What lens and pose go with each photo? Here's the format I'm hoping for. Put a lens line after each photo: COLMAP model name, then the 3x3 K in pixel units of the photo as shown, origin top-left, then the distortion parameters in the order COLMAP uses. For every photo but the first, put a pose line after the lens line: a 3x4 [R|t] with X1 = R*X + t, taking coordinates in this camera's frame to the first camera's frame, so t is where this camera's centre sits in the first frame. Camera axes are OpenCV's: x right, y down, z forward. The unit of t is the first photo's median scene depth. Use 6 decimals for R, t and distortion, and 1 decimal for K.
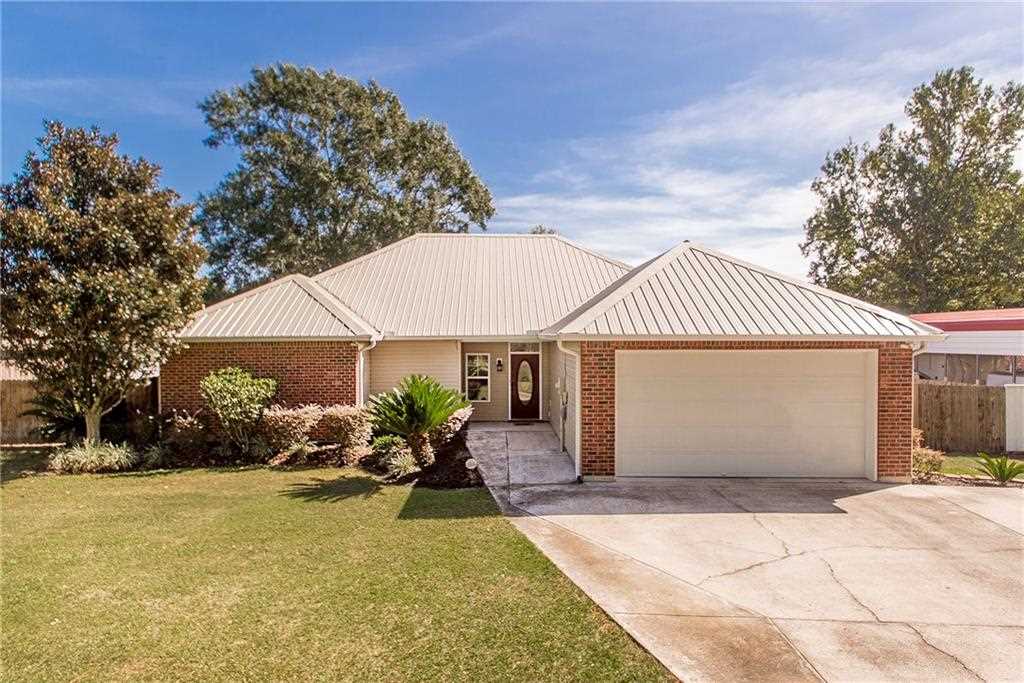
lens RADIAL K [[485.6, 0, 508.8], [0, 485.6, 344.9], [0, 0, 1]] dist [0.017551, -0.000197]
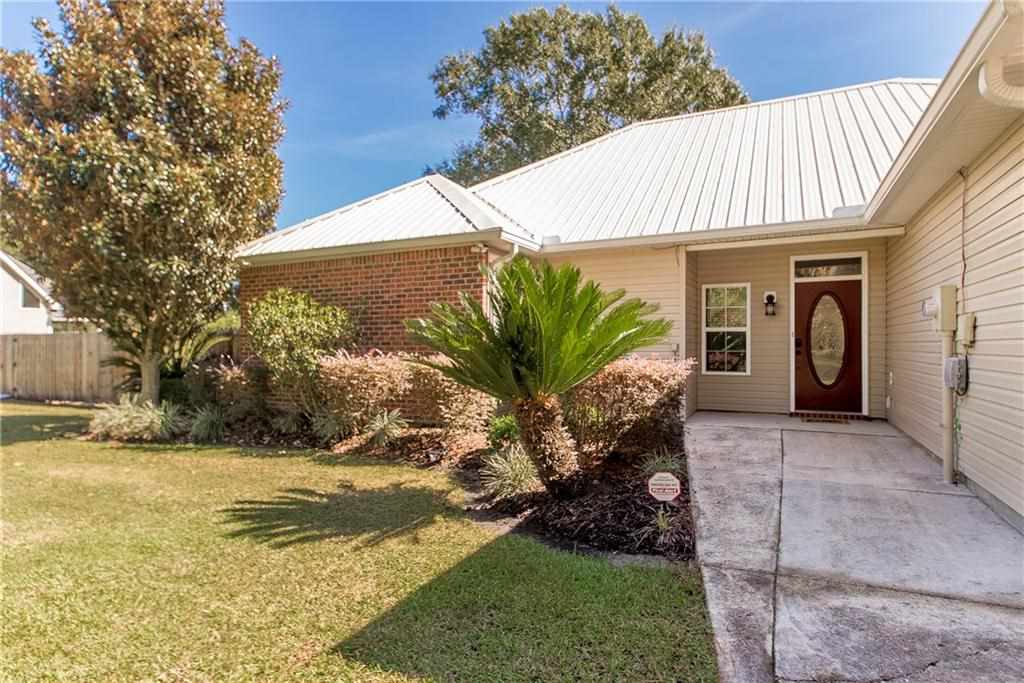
lens RADIAL K [[595.3, 0, 510.6], [0, 595.3, 339.8], [0, 0, 1]] dist [0.031074, 0.000480]
pose [[0.902289, 0.000821, -0.431131, 0.009465], [0.002190, 0.999977, 0.006488, 0.113849], [0.431127, -0.006798, 0.902266, 0.475429]]
